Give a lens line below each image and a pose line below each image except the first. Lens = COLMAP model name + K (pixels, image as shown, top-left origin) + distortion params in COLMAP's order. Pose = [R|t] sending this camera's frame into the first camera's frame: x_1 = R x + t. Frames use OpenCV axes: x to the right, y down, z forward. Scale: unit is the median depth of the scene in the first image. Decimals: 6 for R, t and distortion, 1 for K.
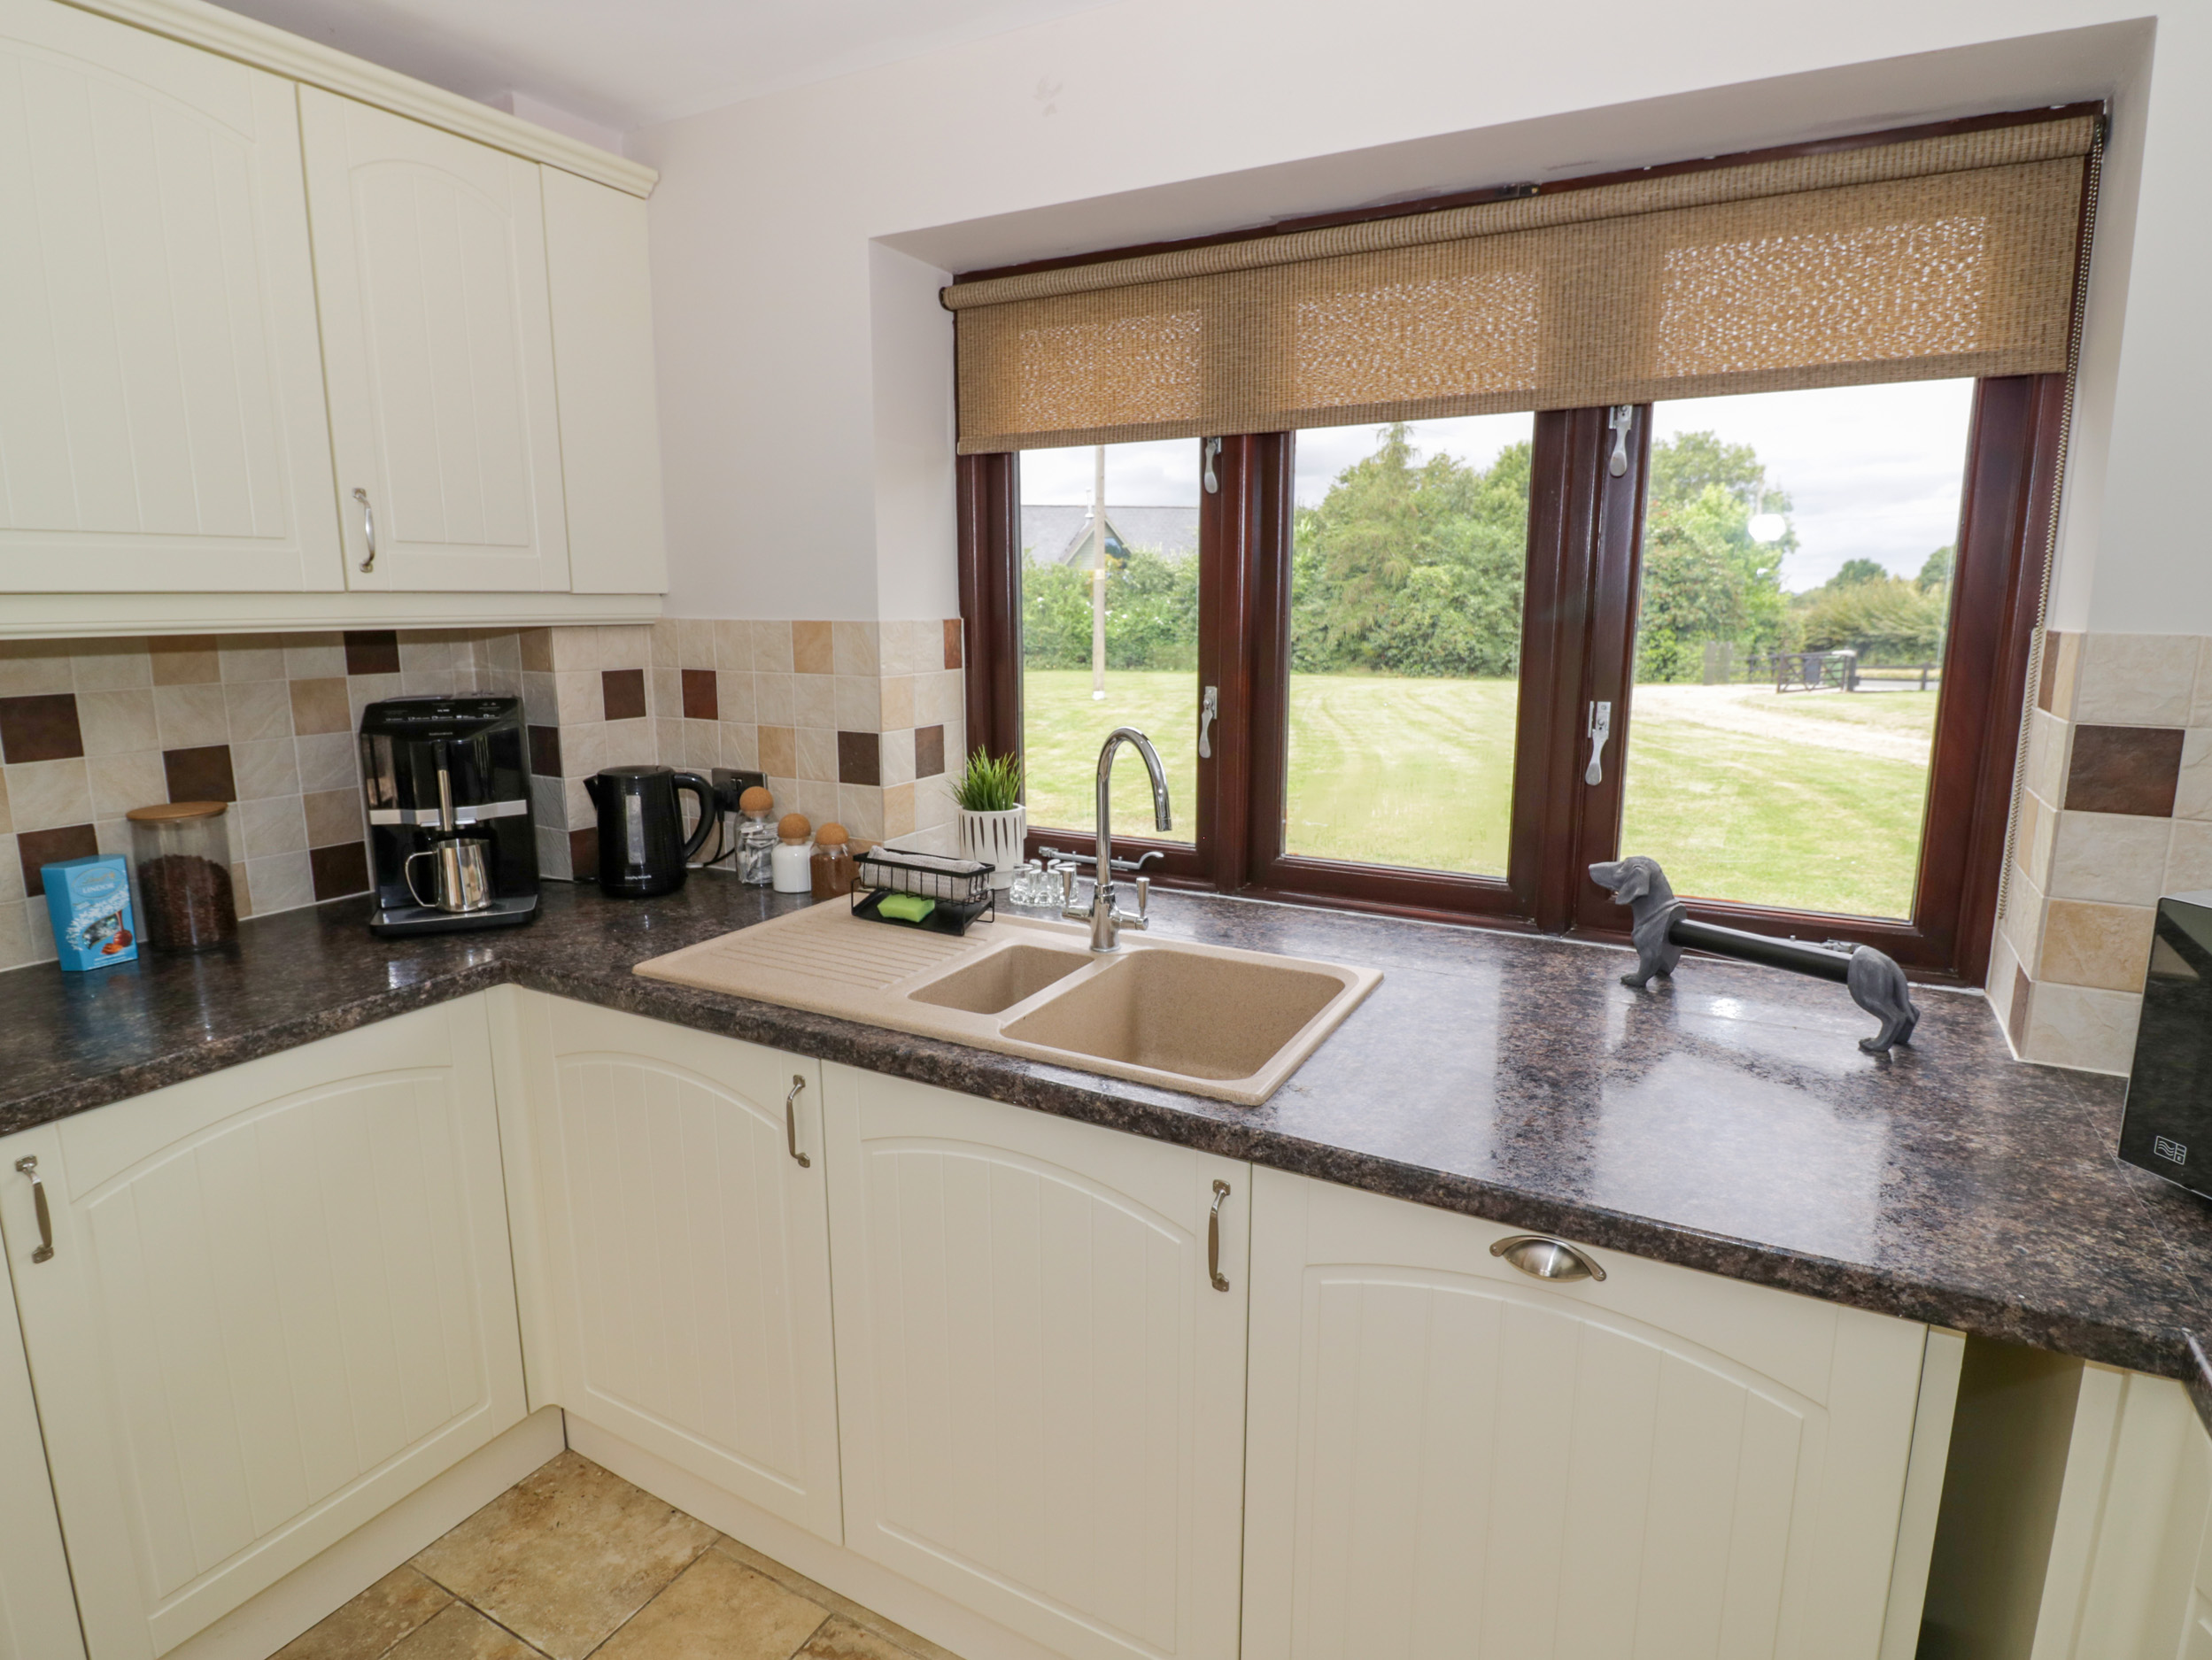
lens RADIAL K [[1171.5, 0, 1120.5], [0, 1171.5, 810.5], [0, 0, 1]] dist [0.003846, -0.014775]
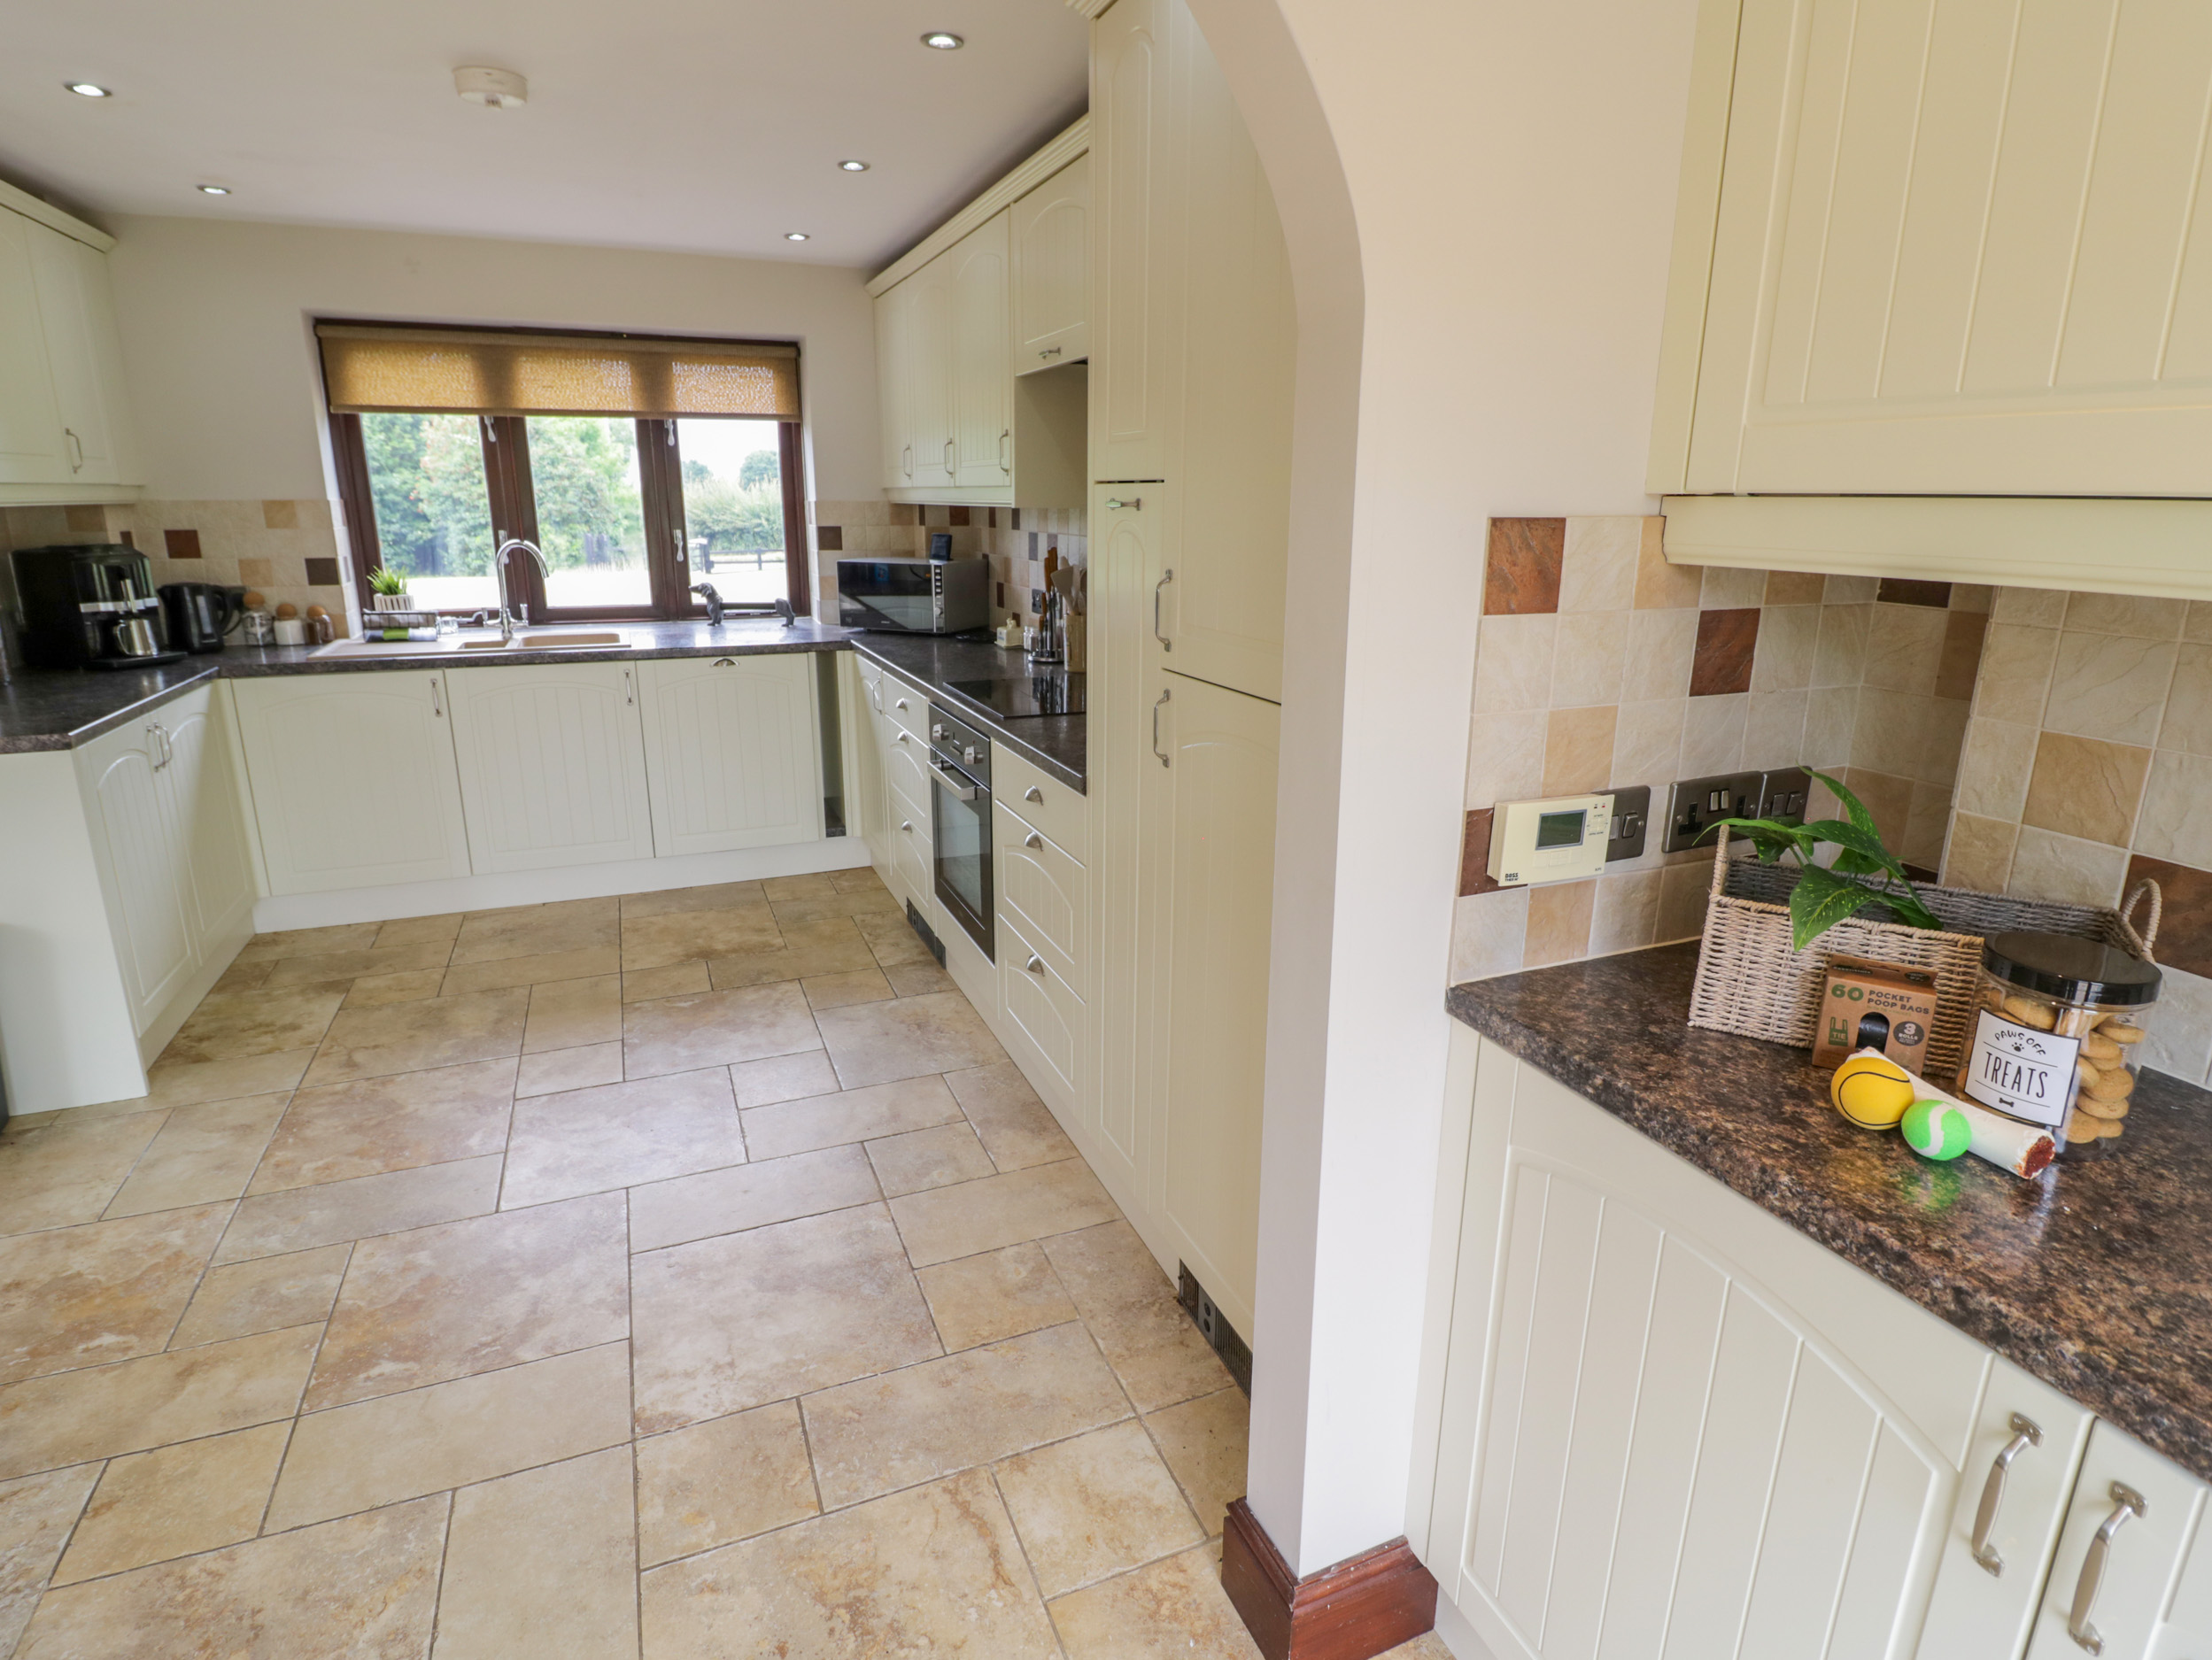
lens RADIAL K [[1171.5, 0, 1120.5], [0, 1171.5, 810.5], [0, 0, 1]] dist [0.003846, -0.014775]
pose [[0.626029, -0.195279, 0.754953, -0.968494], [0.130401, 0.980720, 0.145544, 0.242906], [-0.768819, 0.007332, 0.639424, -1.307254]]
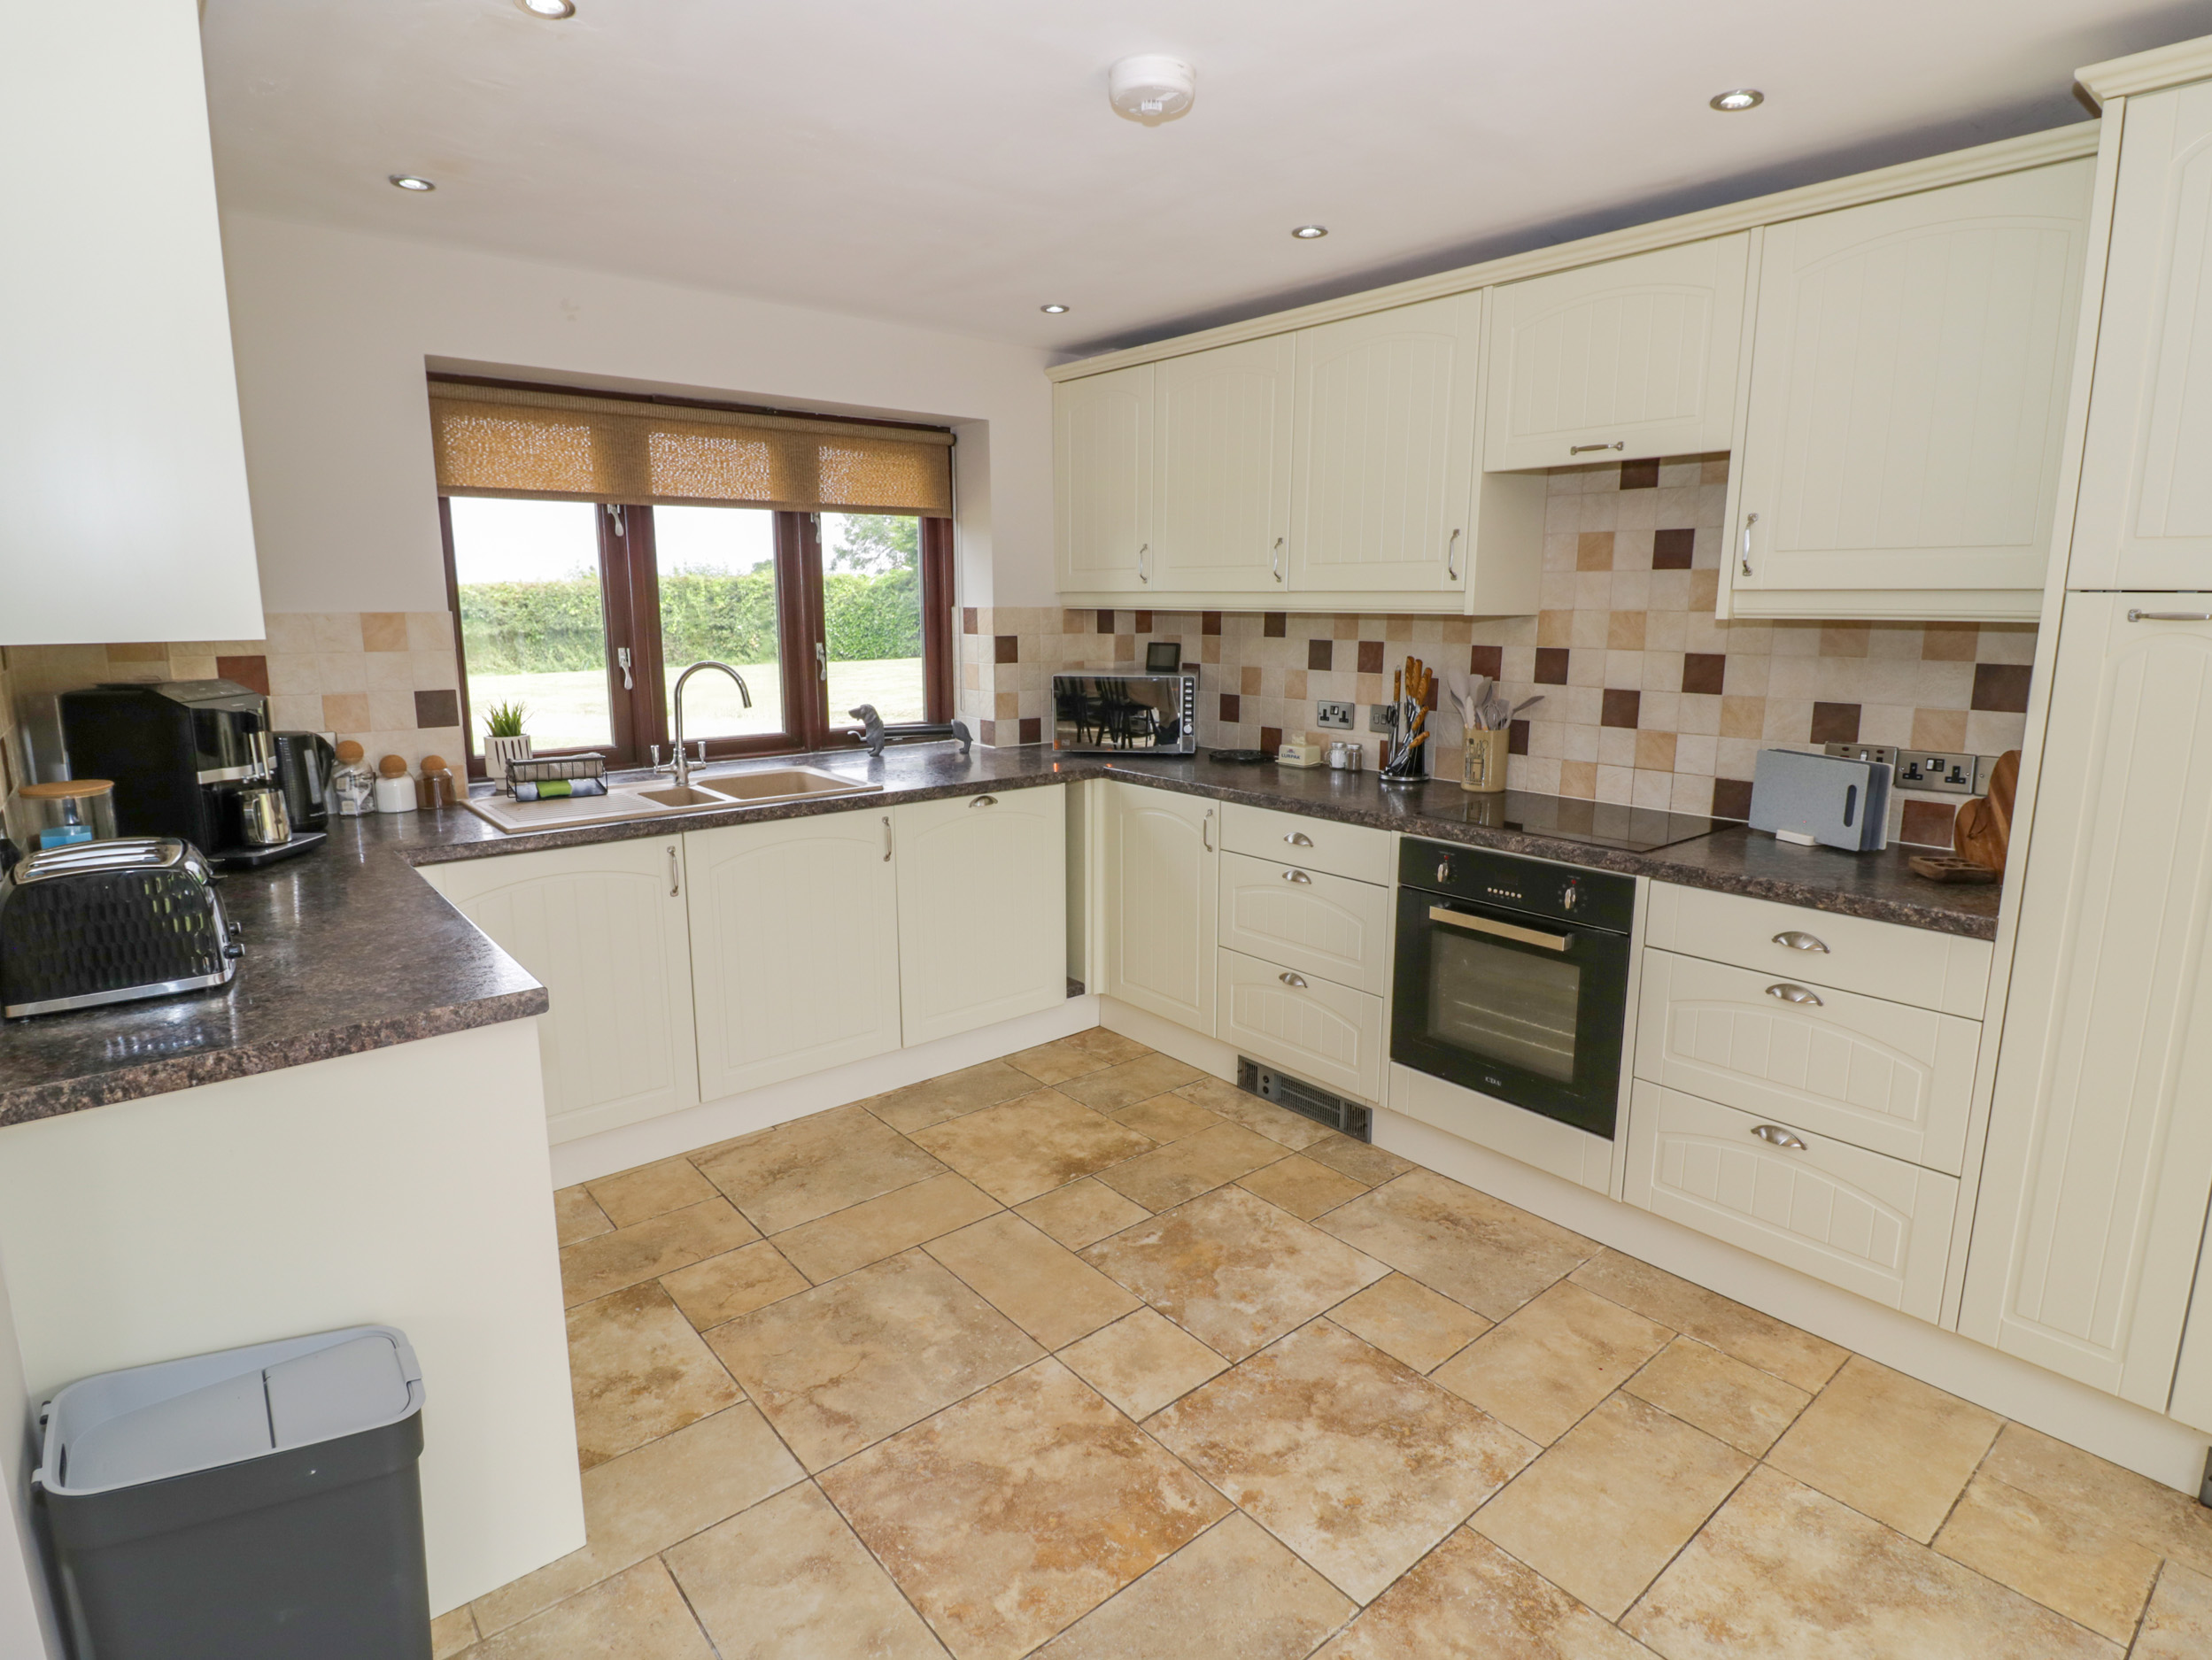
lens RADIAL K [[1154.2, 0, 1103.6], [0, 1154.2, 820.2], [0, 0, 1]] dist [0.002167, -0.016015]
pose [[0.363704, -0.172794, 0.915348, -1.266588], [0.164629, 0.979100, 0.119415, 0.055676], [-0.916851, 0.107261, 0.384550, -0.272672]]
